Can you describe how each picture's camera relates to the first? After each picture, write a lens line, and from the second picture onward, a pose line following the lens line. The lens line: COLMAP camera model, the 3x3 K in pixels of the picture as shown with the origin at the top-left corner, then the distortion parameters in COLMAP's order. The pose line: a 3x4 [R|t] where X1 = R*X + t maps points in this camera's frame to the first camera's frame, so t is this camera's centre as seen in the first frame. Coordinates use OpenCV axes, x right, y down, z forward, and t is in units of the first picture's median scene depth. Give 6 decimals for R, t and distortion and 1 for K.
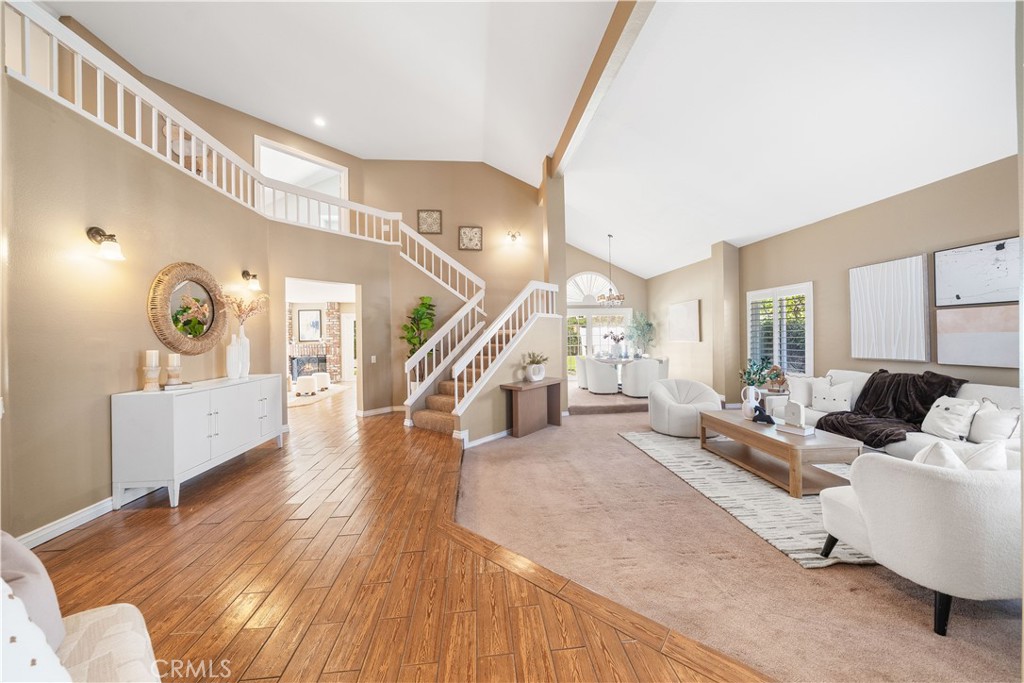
lens RADIAL K [[350.0, 0, 505.4], [0, 350.0, 336.1], [0, 0, 1]] dist [-0.006472, -0.000172]
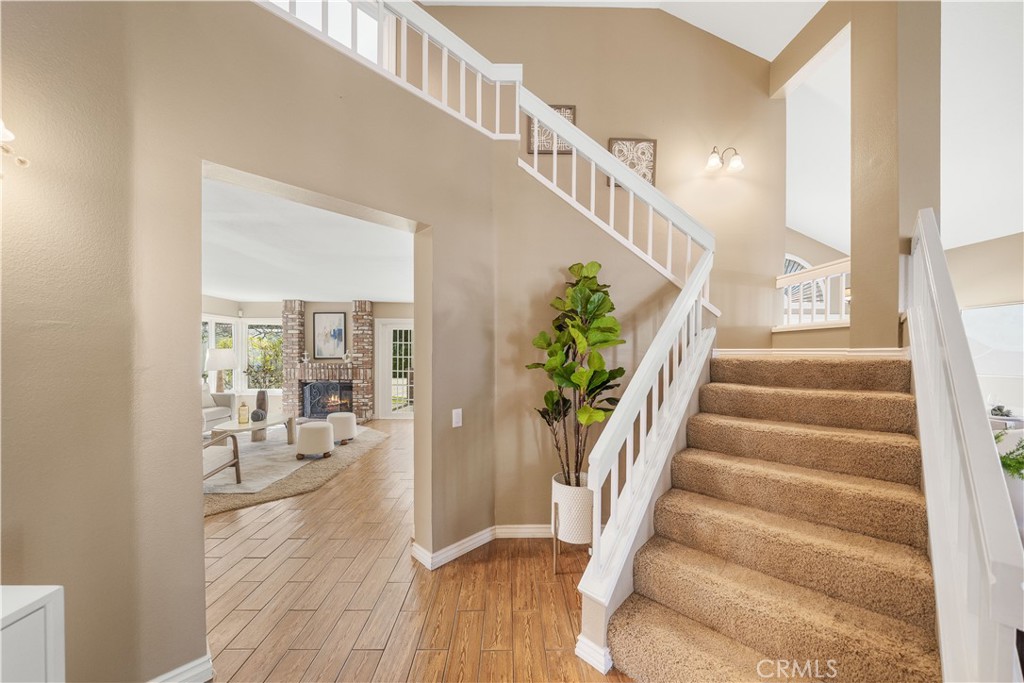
lens RADIAL K [[350.0, 0, 505.0], [0, 350.0, 356.8], [0, 0, 1]] dist [-0.006472, -0.000172]
pose [[0.996893, 0.020482, -0.076058, -0.186172], [-0.019419, 0.999704, 0.014684, -0.006203], [0.076336, -0.013162, 0.996995, 0.385769]]
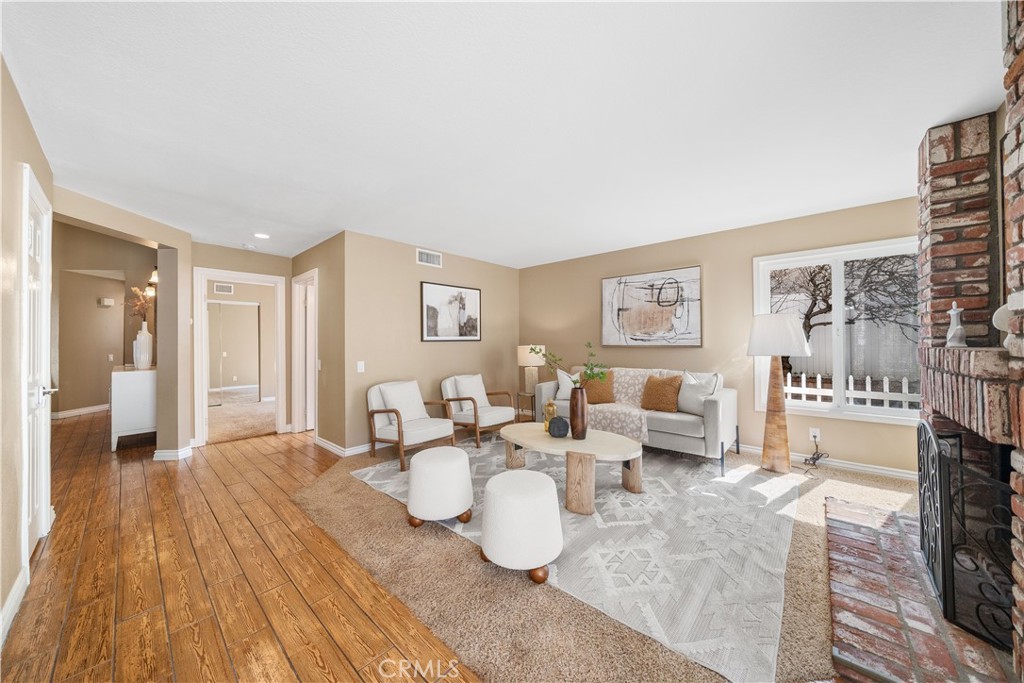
lens RADIAL K [[350.0, 0, 510.5], [0, 350.0, 340.5], [0, 0, 1]] dist [-0.006472, -0.000172]
pose [[-0.718892, 0.014104, -0.694978, -0.340977], [0.017426, 0.999846, 0.002267, 0.017047], [0.694903, -0.010481, -0.719027, 1.040919]]
